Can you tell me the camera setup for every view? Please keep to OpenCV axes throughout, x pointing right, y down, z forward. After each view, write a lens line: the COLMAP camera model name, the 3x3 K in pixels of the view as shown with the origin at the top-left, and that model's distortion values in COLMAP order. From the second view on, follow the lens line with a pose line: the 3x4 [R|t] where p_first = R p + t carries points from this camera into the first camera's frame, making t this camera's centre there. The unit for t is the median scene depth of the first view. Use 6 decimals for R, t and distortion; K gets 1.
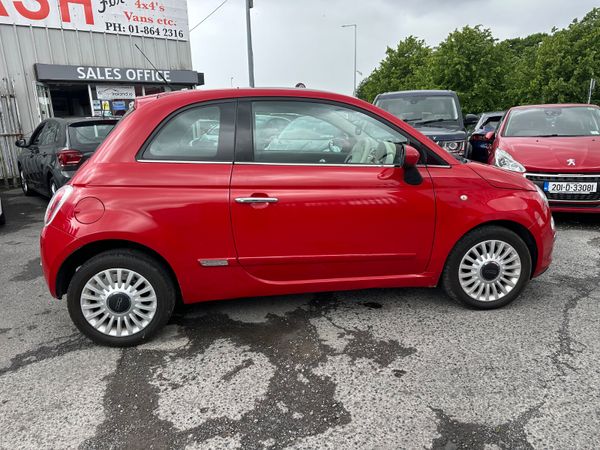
lens RADIAL K [[422.7, 0, 302.1], [0, 422.7, 223.9], [0, 0, 1]] dist [0.032118, -0.041860]
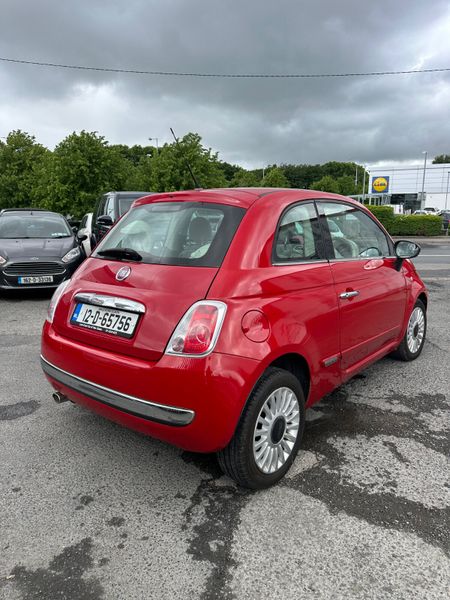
lens RADIAL K [[422.7, 0, 219.9], [0, 422.7, 300.6], [0, 0, 1]] dist [0.032118, -0.041860]
pose [[0.744881, -0.109767, 0.658106, -0.938316], [0.143421, 0.989658, 0.002735, -0.080887], [-0.651600, 0.092349, 0.752920, 0.368743]]
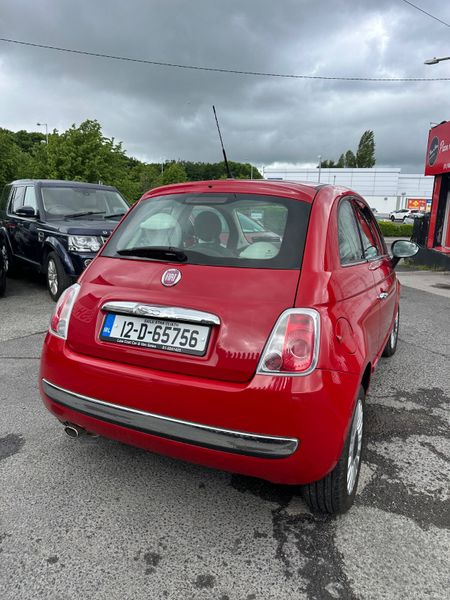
lens RADIAL K [[422.7, 0, 226.2], [0, 422.7, 305.5], [0, 0, 1]] dist [0.032118, -0.041860]
pose [[0.553468, -0.141315, 0.820794, -1.045101], [0.160223, 0.985159, 0.061574, -0.139447], [-0.817314, 0.097431, 0.567896, 0.648791]]
